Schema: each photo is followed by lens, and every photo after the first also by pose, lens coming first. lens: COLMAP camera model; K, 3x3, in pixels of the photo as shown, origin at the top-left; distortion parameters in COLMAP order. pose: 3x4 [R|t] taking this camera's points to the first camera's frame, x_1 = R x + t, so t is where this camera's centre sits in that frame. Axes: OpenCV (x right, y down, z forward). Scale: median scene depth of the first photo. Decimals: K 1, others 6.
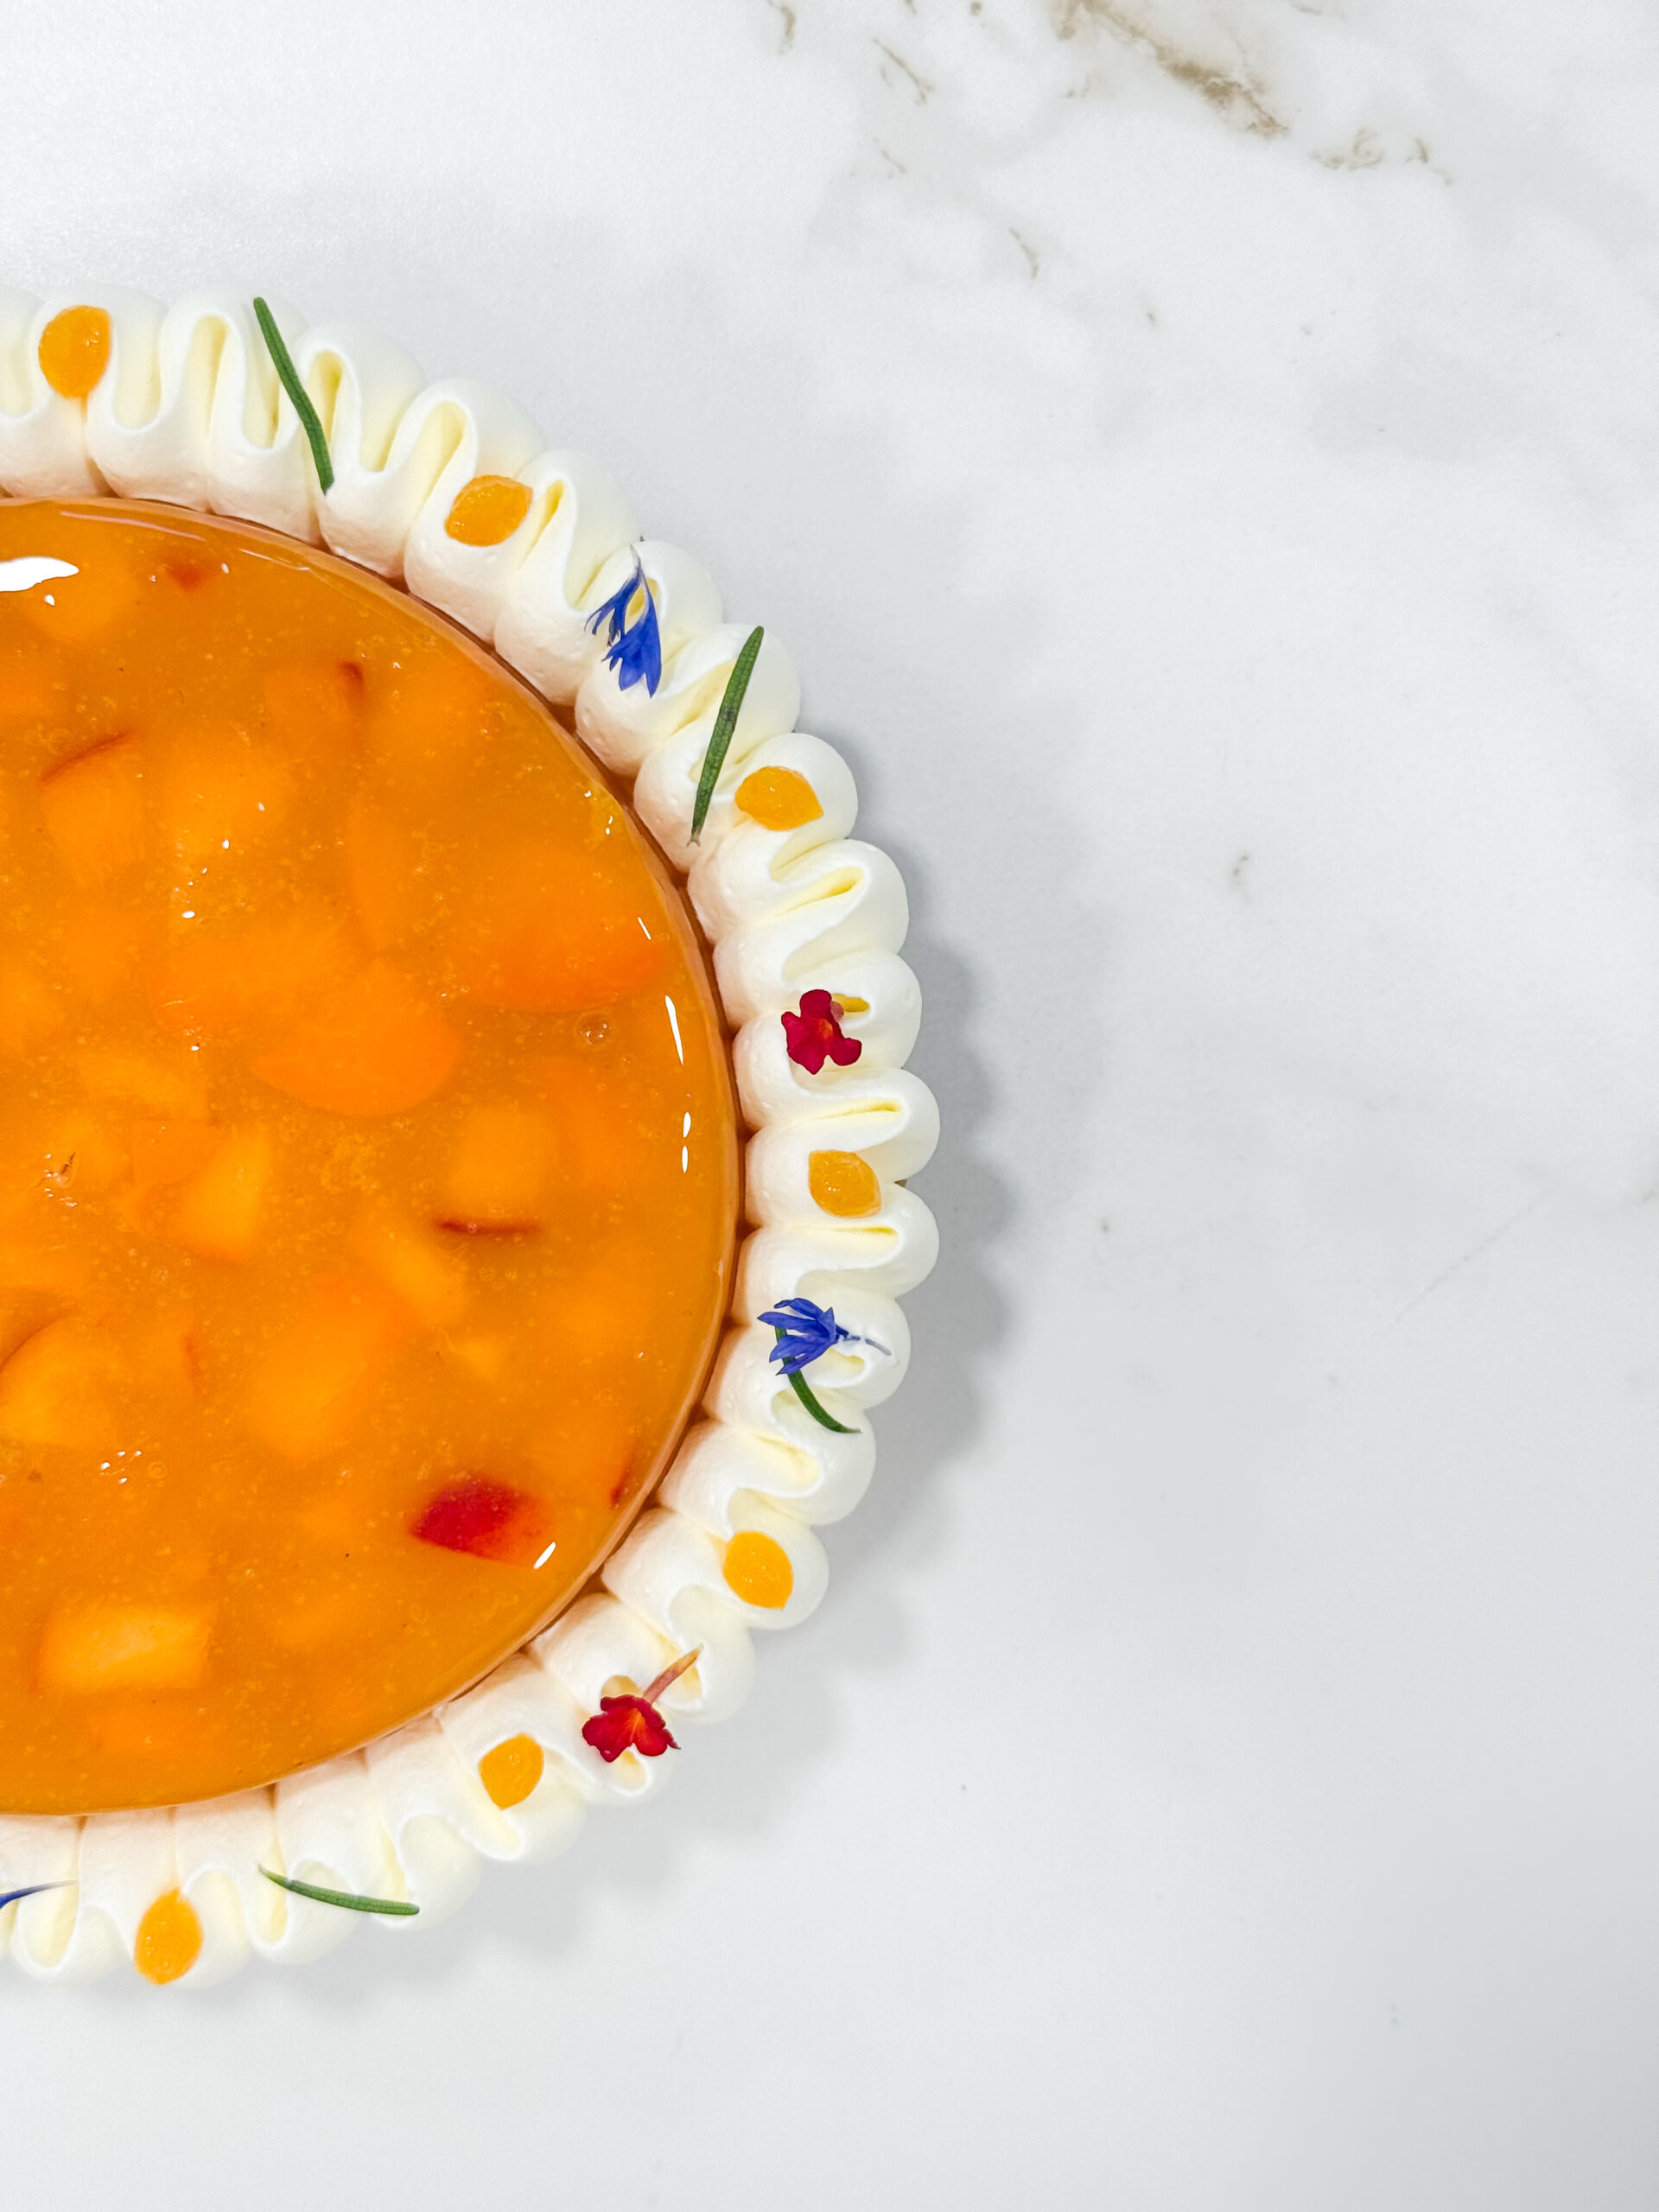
lens RADIAL K [[3070.5, 0, 829.5], [0, 3070.5, 1106.0], [0, 0, 1]] dist [-0.003275, 0.879738]
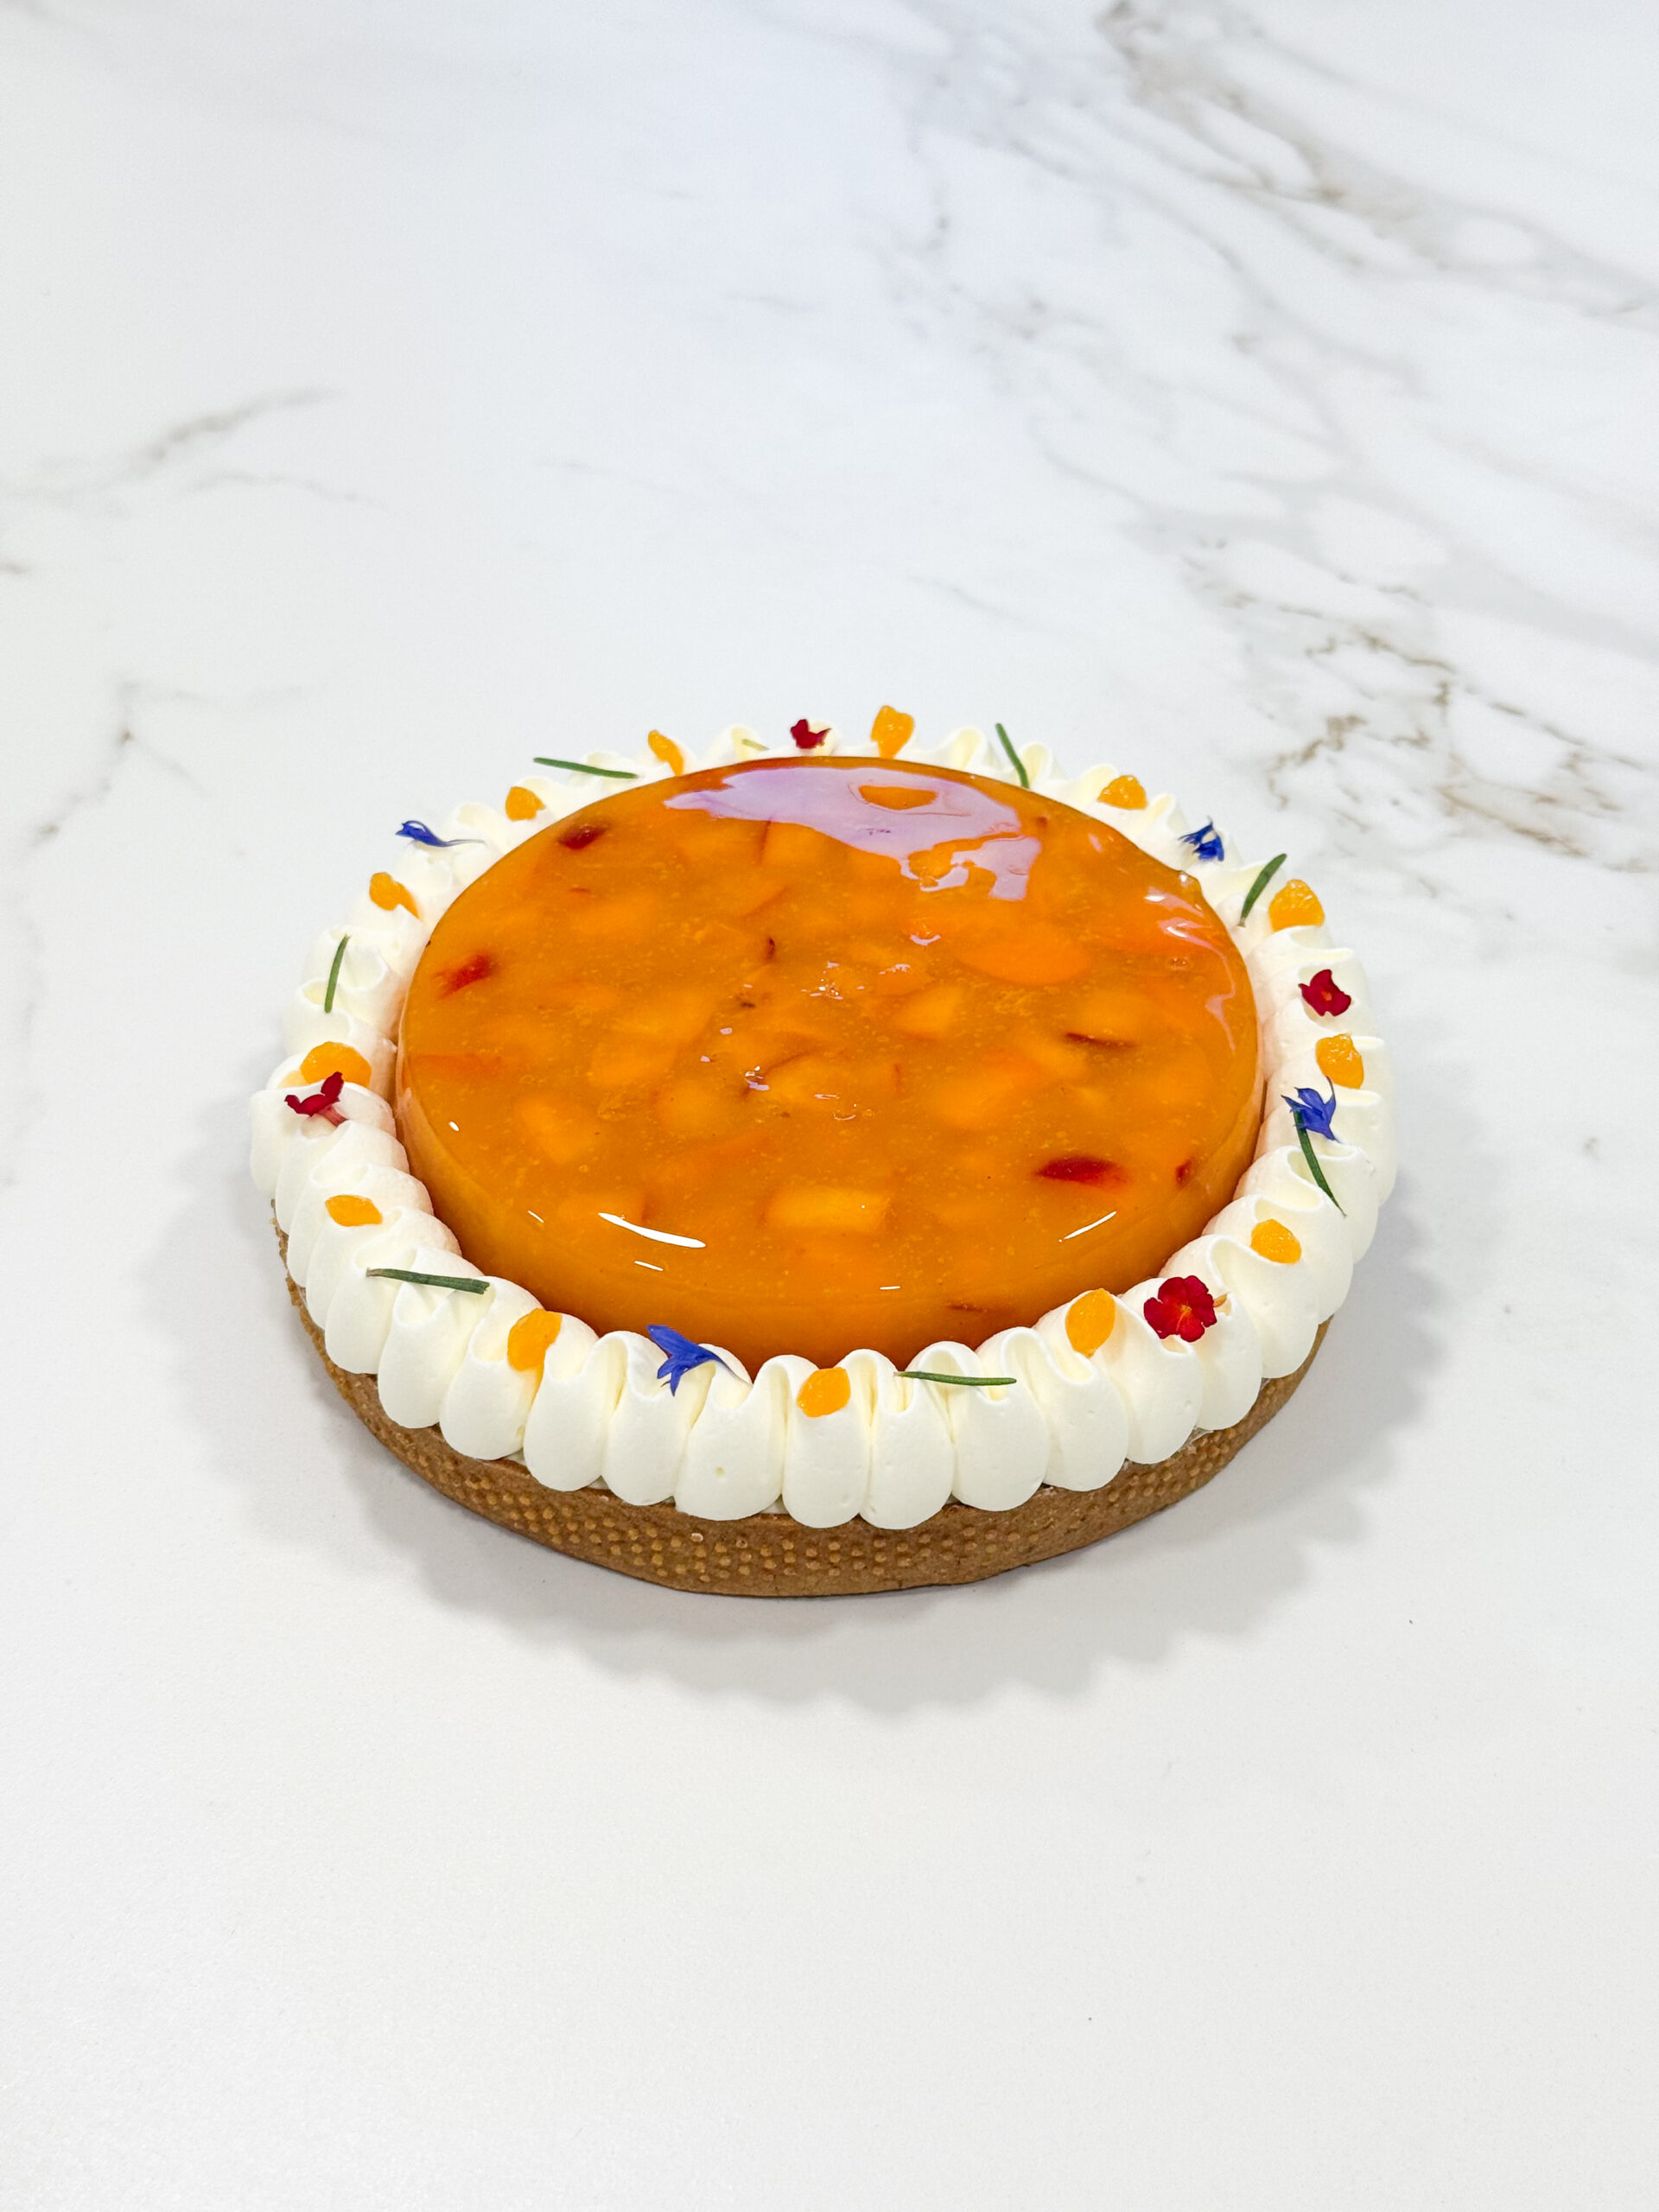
lens RADIAL K [[3070.5, 0, 829.5], [0, 3070.5, 1106.0], [0, 0, 1]] dist [-0.003275, 0.879738]
pose [[0.992367, 0.075388, -0.097593, -0.093454], [-0.123296, 0.622196, -0.773092, 1.222755], [0.002440, 0.779223, 0.626742, 0.083296]]
